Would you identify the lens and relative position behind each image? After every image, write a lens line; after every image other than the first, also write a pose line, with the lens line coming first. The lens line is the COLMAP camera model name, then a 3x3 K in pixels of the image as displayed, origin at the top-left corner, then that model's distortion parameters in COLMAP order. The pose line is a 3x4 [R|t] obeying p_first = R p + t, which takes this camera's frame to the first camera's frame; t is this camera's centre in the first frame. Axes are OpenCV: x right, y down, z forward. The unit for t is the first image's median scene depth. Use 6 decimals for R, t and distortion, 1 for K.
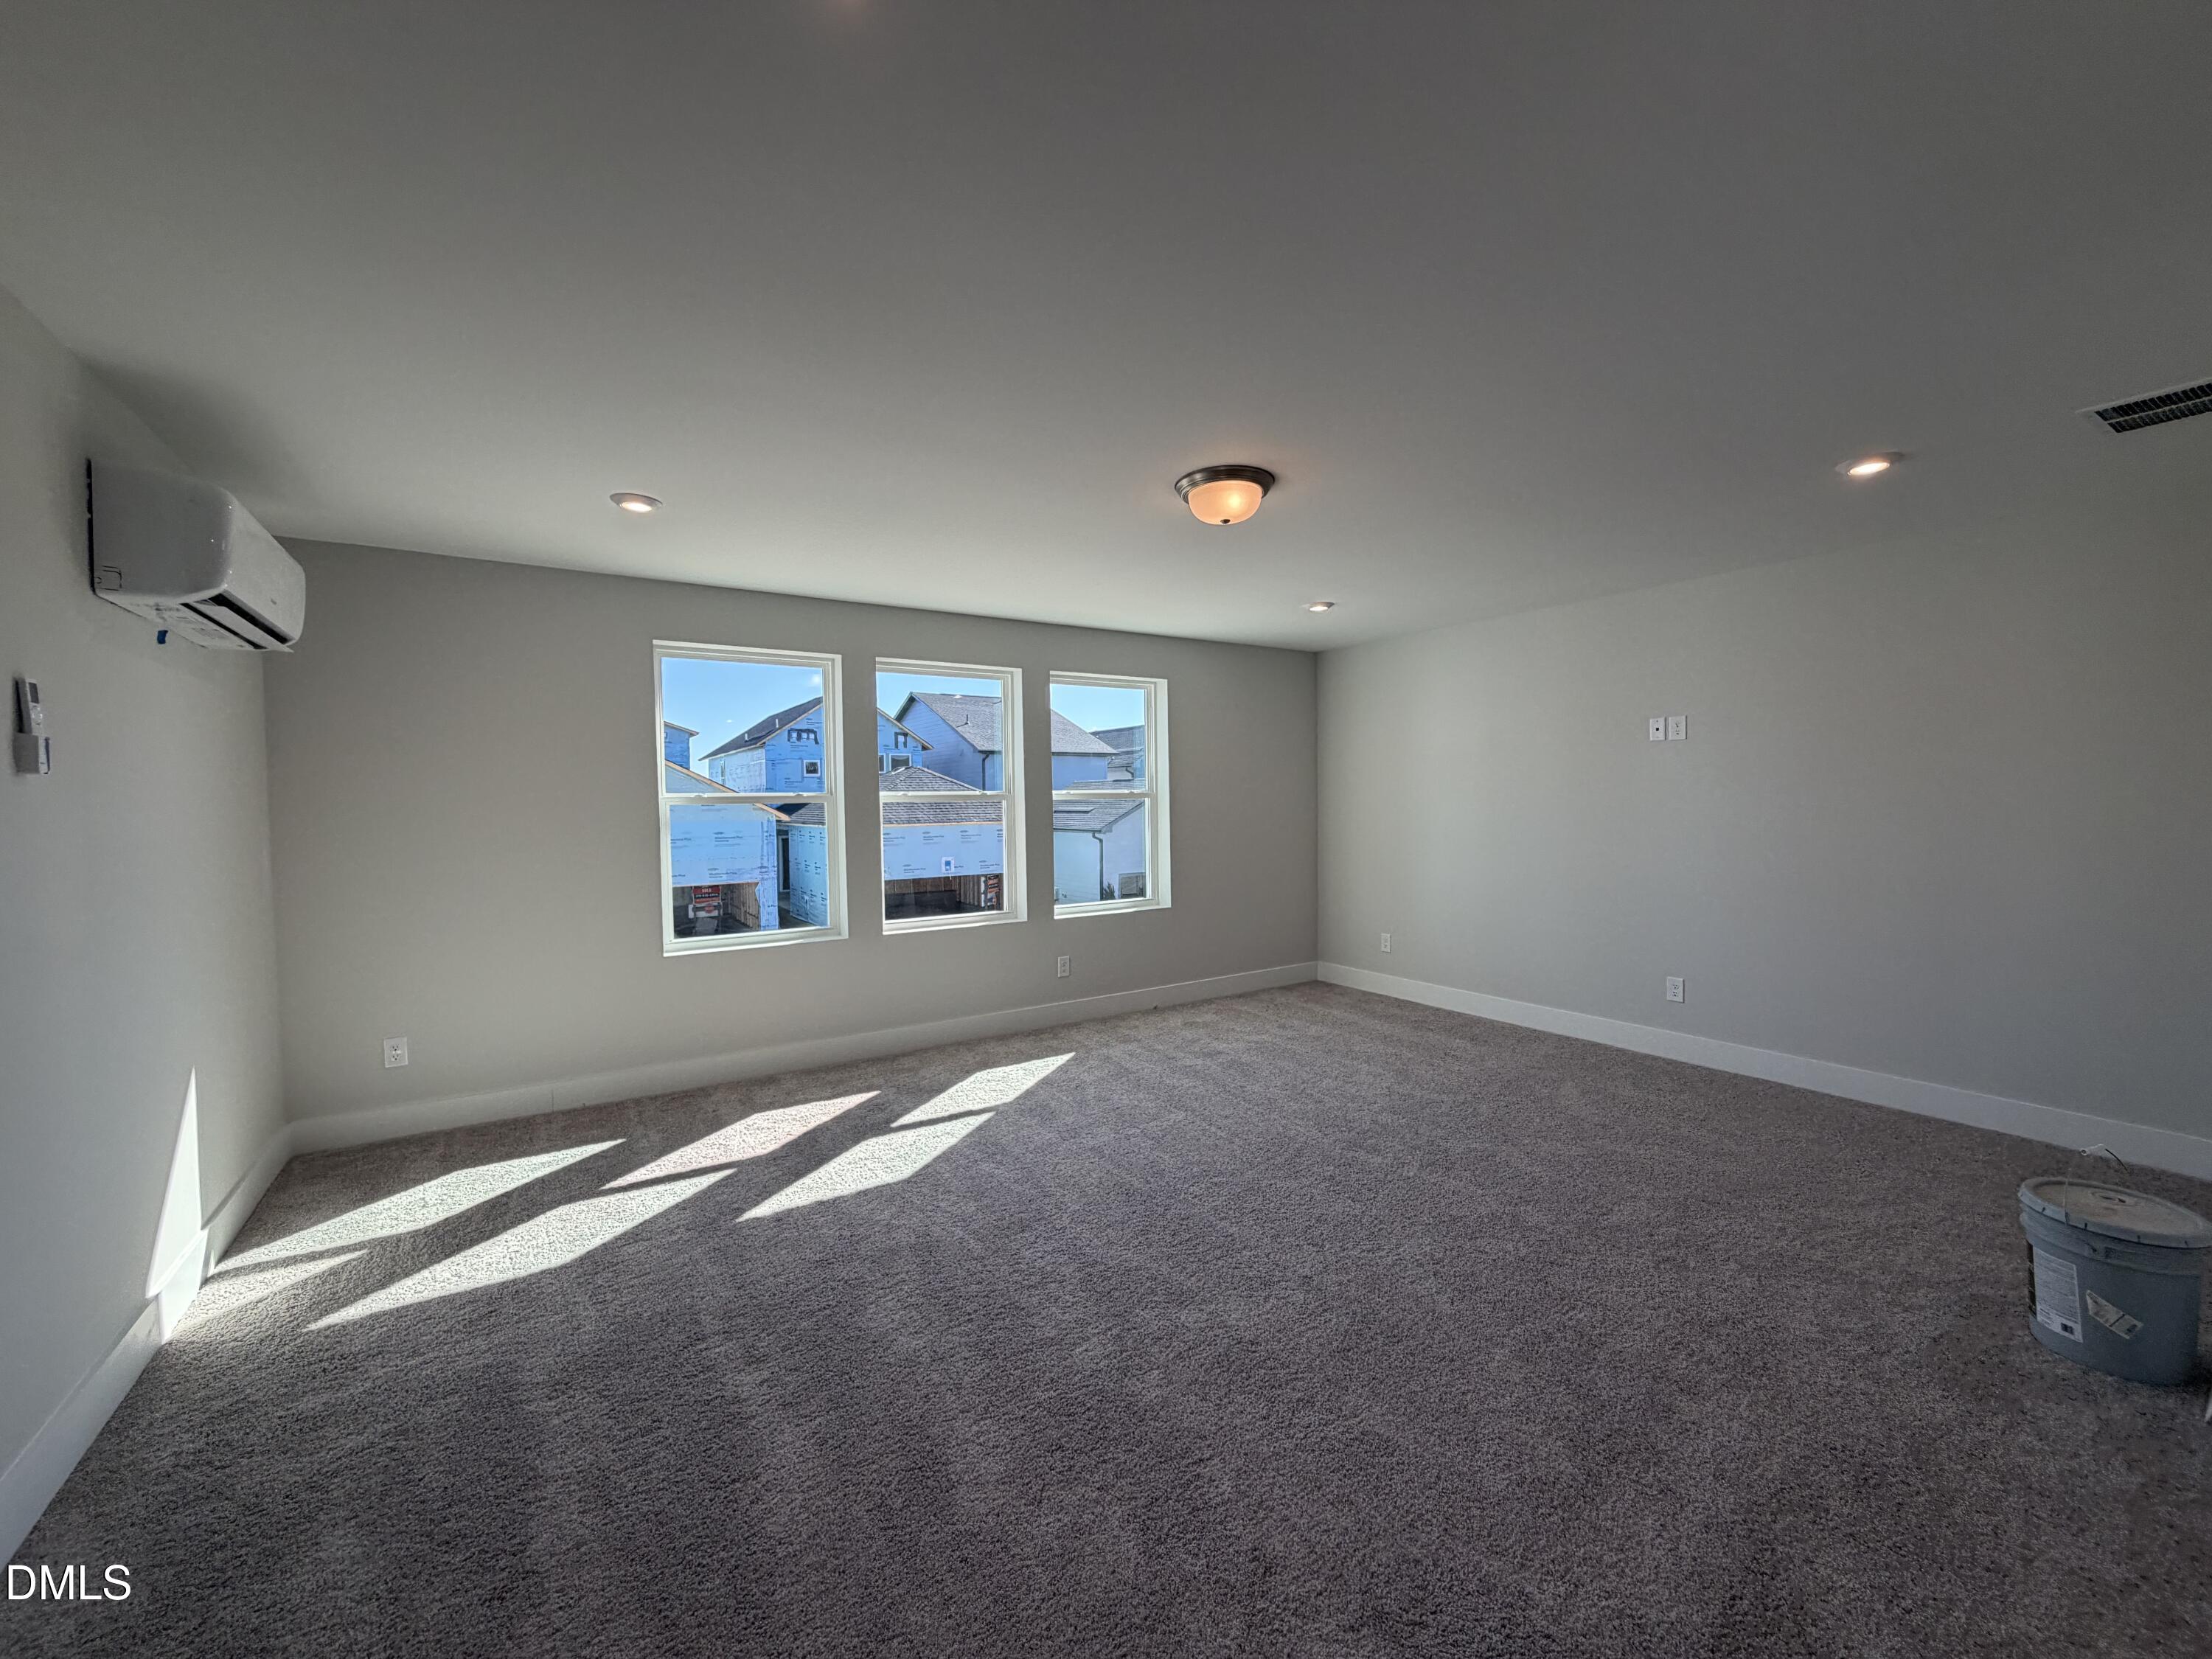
lens RADIAL K [[873.5, 0, 1105.7], [0, 873.5, 826.6], [0, 0, 1]] dist [-0.001939, -0.000133]
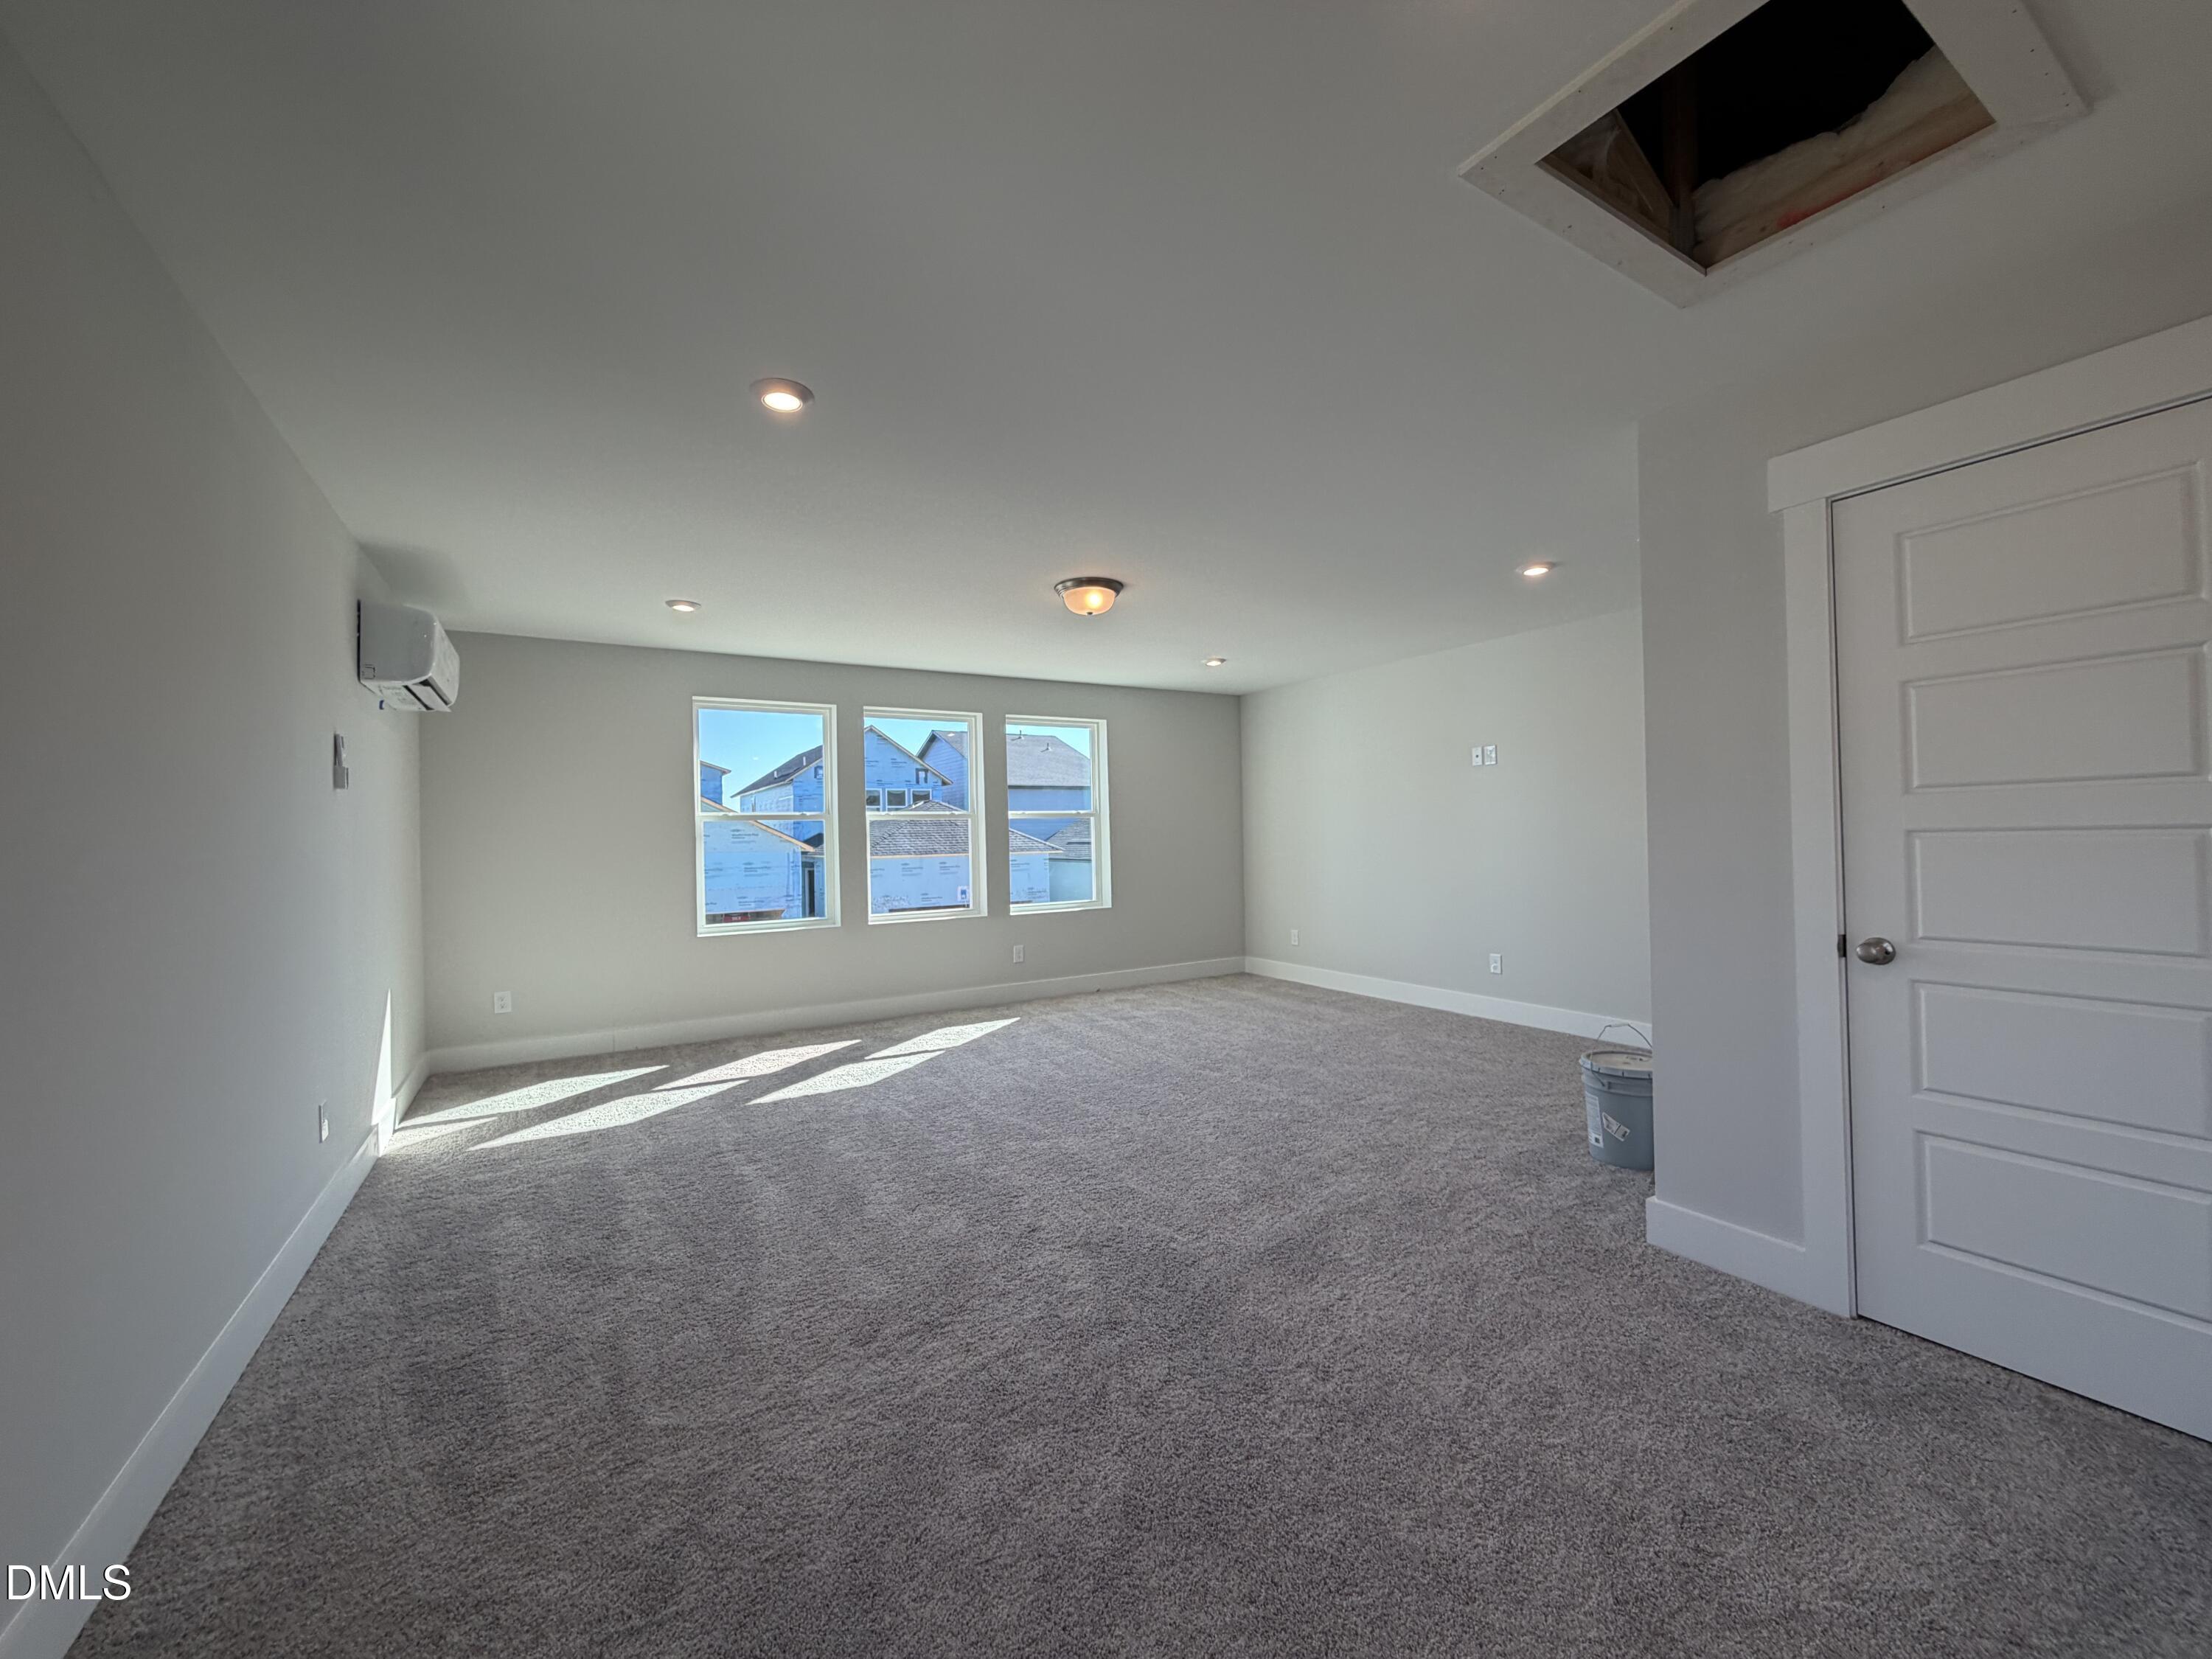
lens RADIAL K [[873.5, 0, 1109.6], [0, 873.5, 827.9], [0, 0, 1]] dist [-0.001939, -0.000133]
pose [[0.999600, -0.007559, -0.027244, 0.206208], [0.006501, 0.999229, -0.038716, 0.056444], [0.027515, 0.038523, 0.998879, -0.414593]]
